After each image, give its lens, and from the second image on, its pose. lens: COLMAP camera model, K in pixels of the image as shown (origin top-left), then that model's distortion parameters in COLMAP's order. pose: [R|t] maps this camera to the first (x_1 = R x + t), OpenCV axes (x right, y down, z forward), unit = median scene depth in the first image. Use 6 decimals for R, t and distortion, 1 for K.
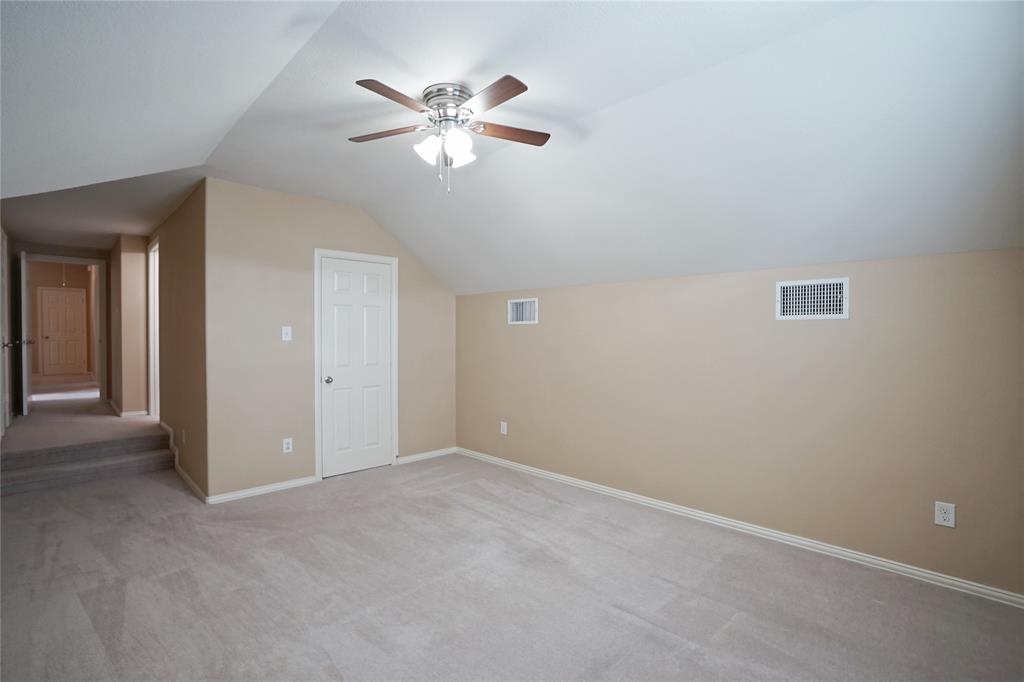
lens RADIAL K [[471.7, 0, 512.0], [0, 471.7, 341.0], [0, 0, 1]] dist [-0.059767, 0.023204]
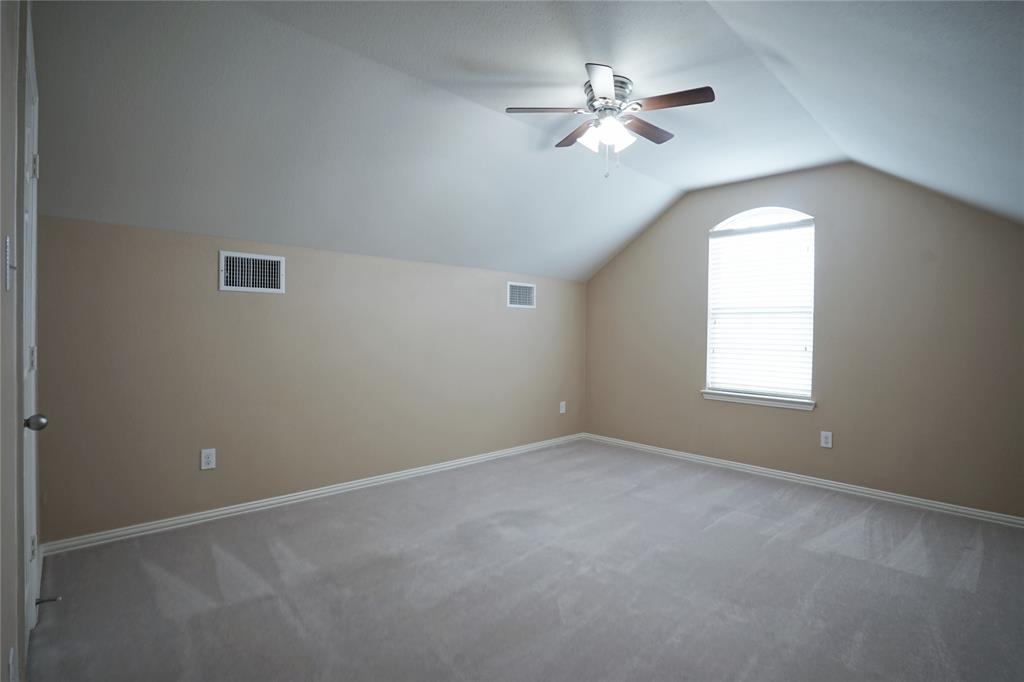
lens RADIAL K [[471.7, 0, 512.0], [0, 471.7, 341.0], [0, 0, 1]] dist [-0.059767, 0.023204]
pose [[0.059080, -0.051488, 0.996925, -0.924708], [-0.024907, 0.998282, 0.053034, -0.017845], [-0.997942, -0.027963, 0.057697, 0.900500]]
